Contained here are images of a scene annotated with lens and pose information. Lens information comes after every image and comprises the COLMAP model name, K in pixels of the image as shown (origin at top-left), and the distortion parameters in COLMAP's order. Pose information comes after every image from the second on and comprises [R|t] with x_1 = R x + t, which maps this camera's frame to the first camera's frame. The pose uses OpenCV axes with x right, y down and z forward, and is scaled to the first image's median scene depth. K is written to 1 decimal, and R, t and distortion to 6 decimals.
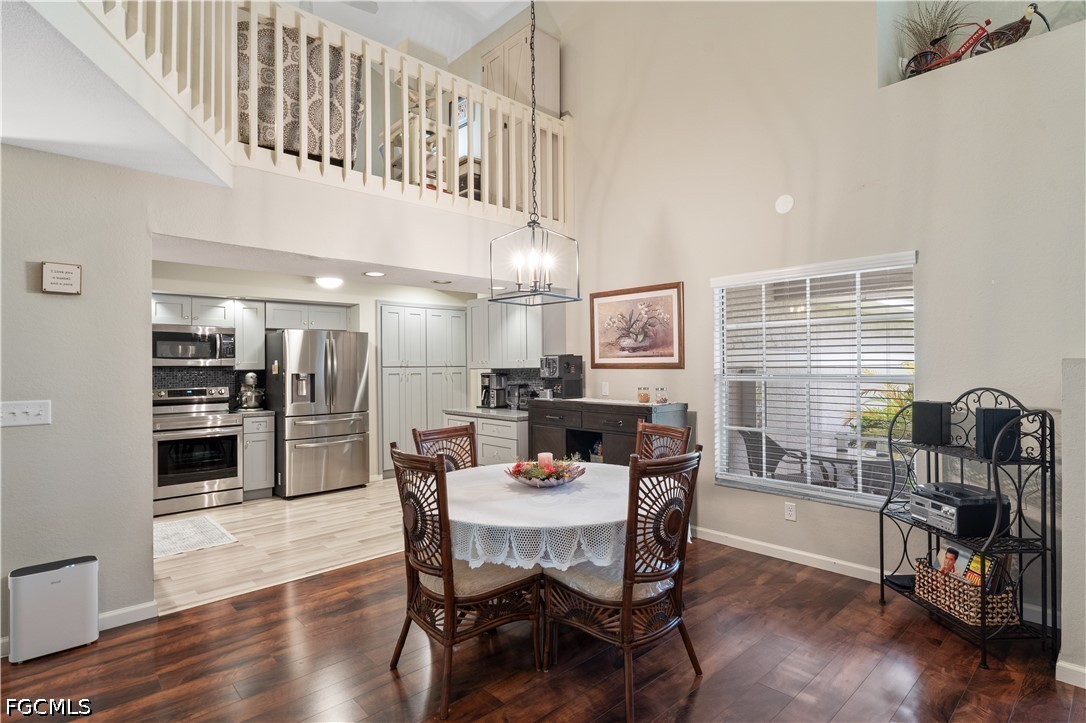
lens RADIAL K [[542.8, 0, 552.0], [0, 542.8, 363.3], [0, 0, 1]] dist [0.003535, 0.000674]
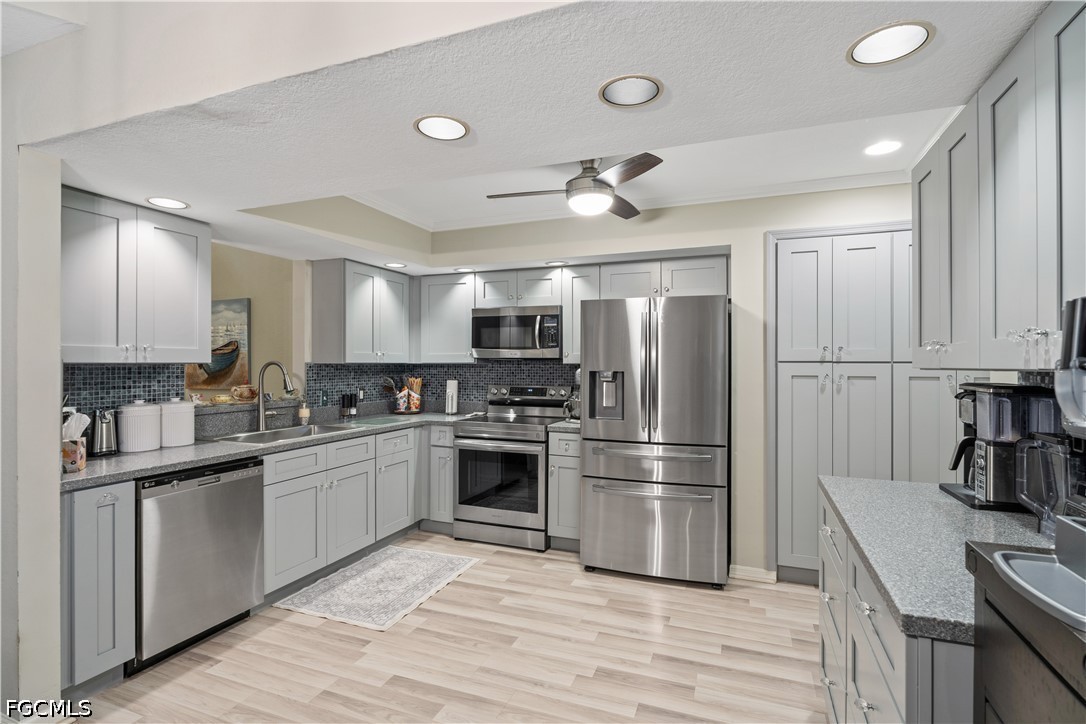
lens RADIAL K [[526.3, 0, 543.0], [0, 526.3, 362.0], [0, 0, 1]] dist [-0.003788, -0.001210]
pose [[0.430368, 0.008346, -0.902615, 0.045863], [-0.002054, 0.999964, 0.008267, 0.004251], [0.902651, -0.001704, 0.430369, 0.705453]]
